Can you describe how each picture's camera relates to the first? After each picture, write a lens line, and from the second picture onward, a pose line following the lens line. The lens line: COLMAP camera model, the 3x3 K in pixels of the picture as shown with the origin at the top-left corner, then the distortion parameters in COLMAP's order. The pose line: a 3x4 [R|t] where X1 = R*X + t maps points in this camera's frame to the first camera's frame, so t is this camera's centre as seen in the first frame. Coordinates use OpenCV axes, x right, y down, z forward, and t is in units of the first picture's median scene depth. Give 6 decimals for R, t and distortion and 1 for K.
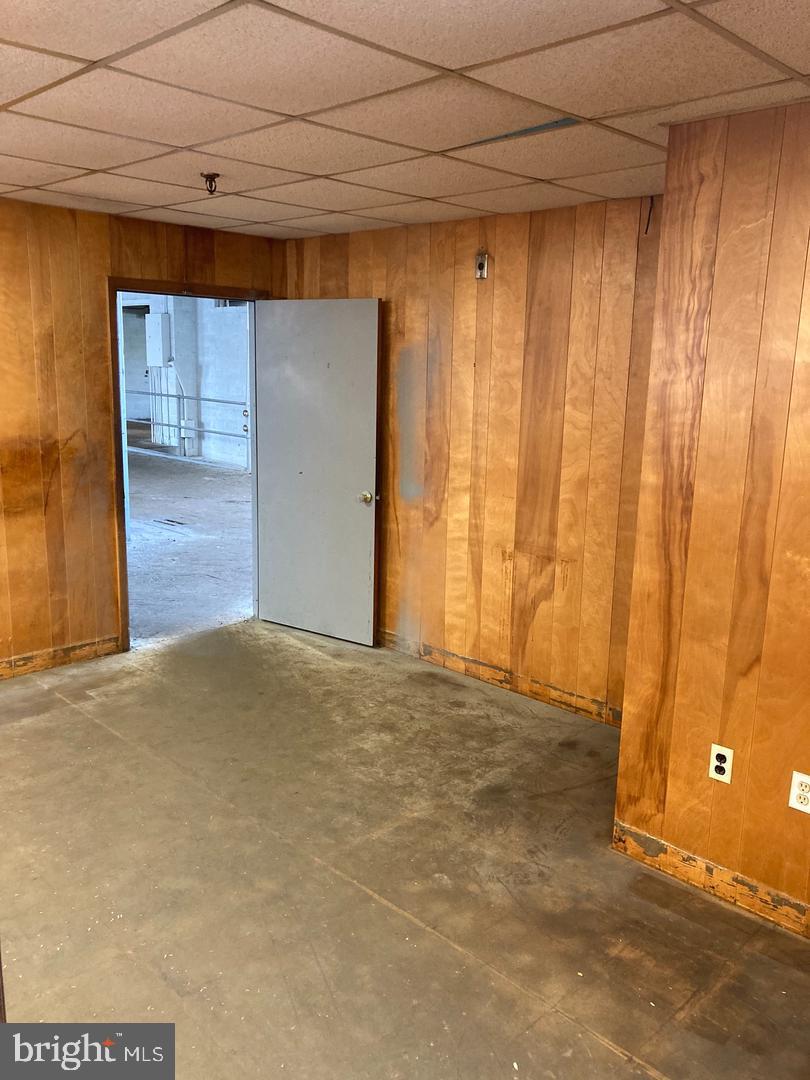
lens RADIAL K [[878.4, 0, 405.0], [0, 878.4, 540.0], [0, 0, 1]] dist [0.002289, 0.000164]
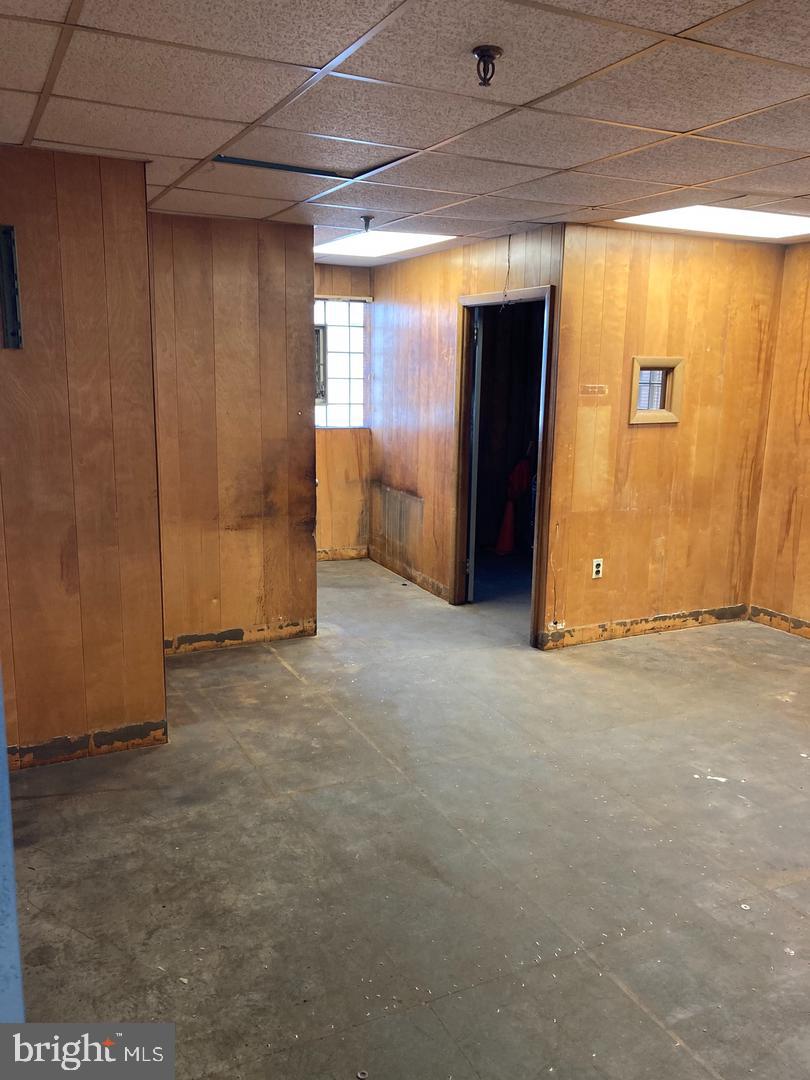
lens RADIAL K [[878.4, 0, 405.0], [0, 878.4, 540.0], [0, 0, 1]] dist [0.002289, 0.000164]
pose [[-0.945715, -0.096612, 0.310306, -0.381491], [0.031656, 0.922870, 0.383809, -0.327796], [-0.323453, 0.372797, -0.869713, 1.639122]]
